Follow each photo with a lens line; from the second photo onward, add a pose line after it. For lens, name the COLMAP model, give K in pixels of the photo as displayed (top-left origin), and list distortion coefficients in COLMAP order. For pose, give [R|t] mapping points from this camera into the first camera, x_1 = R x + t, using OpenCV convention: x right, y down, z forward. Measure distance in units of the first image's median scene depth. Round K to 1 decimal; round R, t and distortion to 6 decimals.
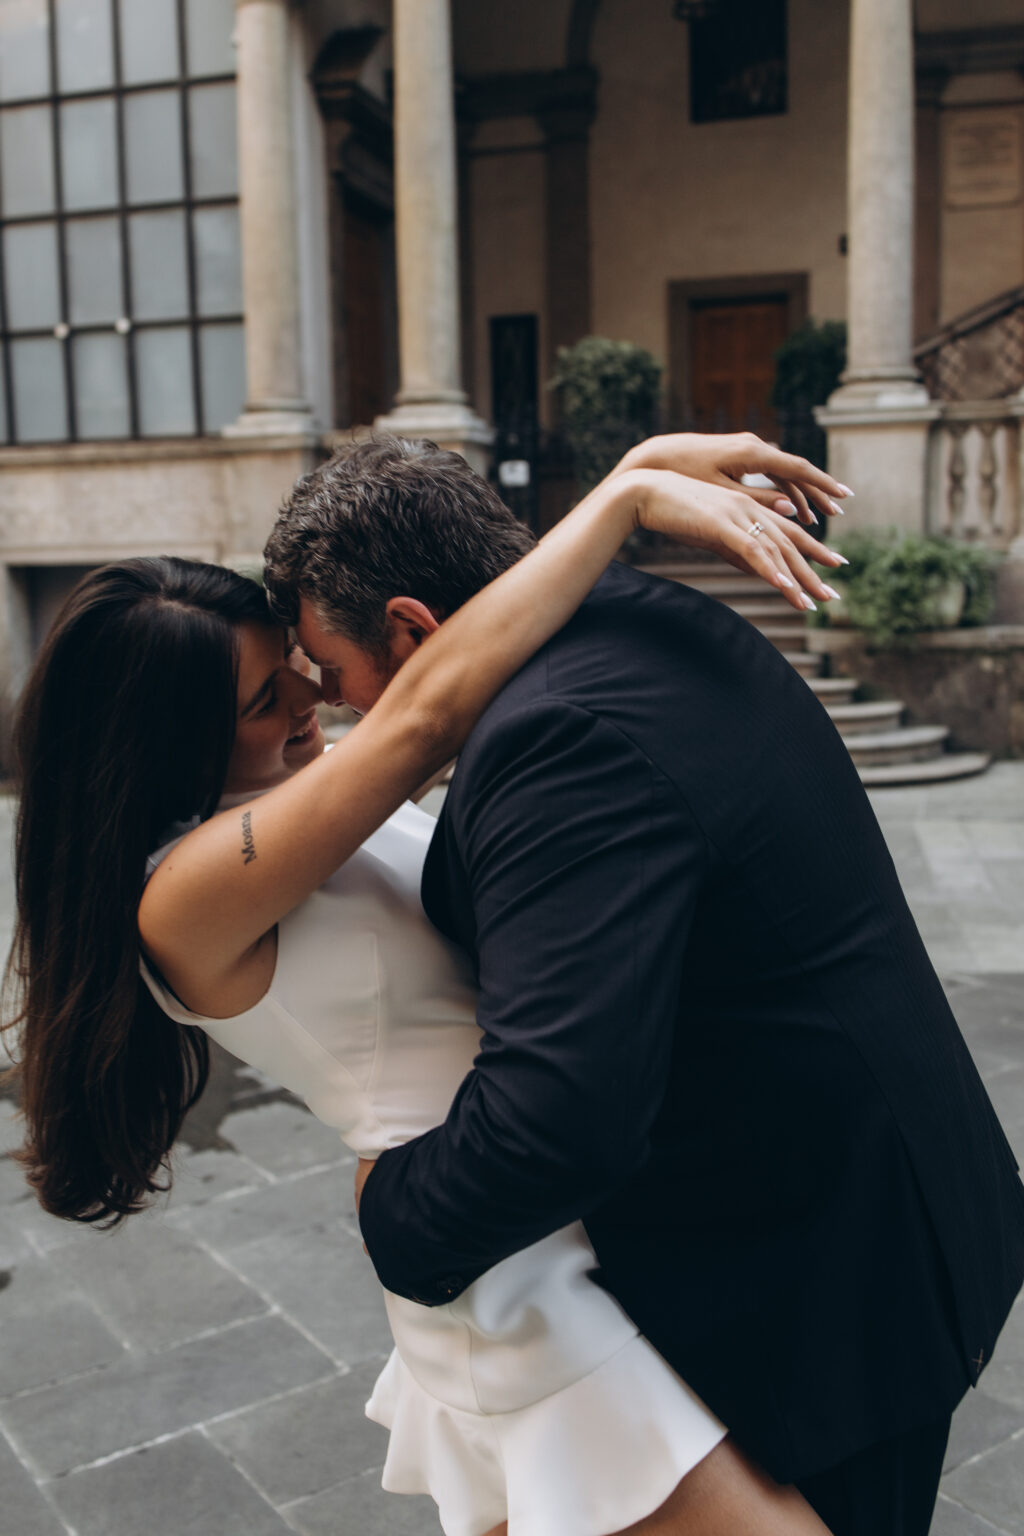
lens RADIAL K [[1661.4, 0, 465.8], [0, 1661.4, 769.9], [0, 0, 1]] dist [0.106891, -0.227023]
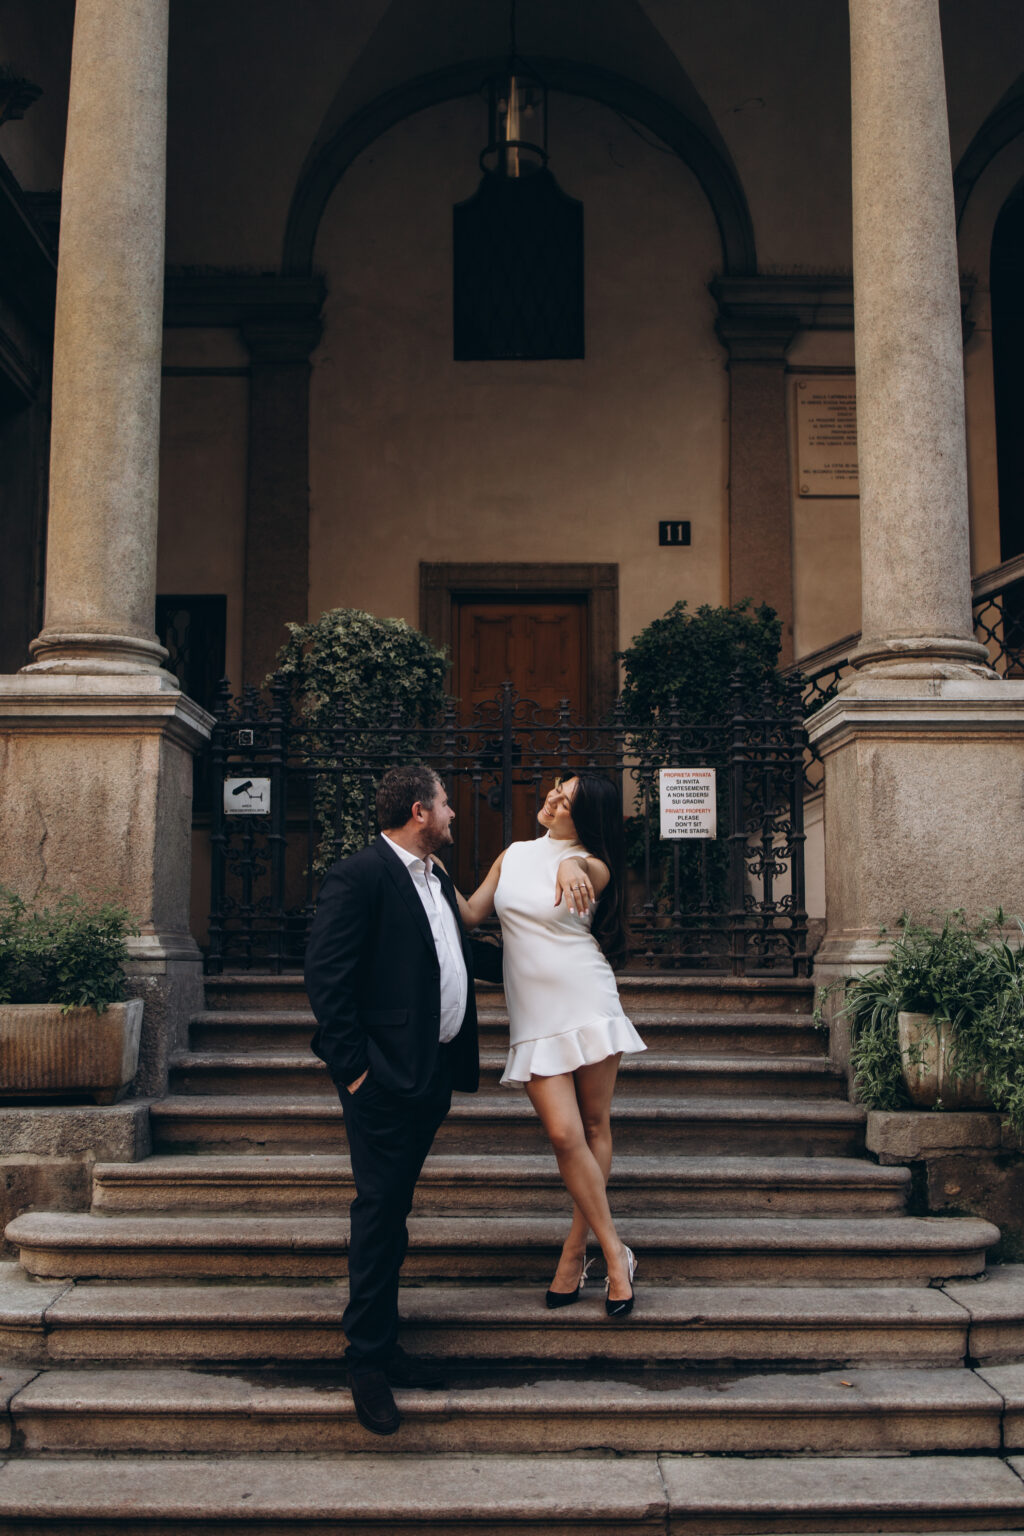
lens RADIAL K [[1543.5, 0, 512.0], [0, 1543.5, 768.0], [0, 0, 1]] dist [0.050713, -0.194234]
pose [[0.953872, 0.051141, 0.295826, -0.042498], [0.020249, 0.972181, -0.233355, -0.075517], [-0.299530, 0.228581, 0.926300, 0.560132]]
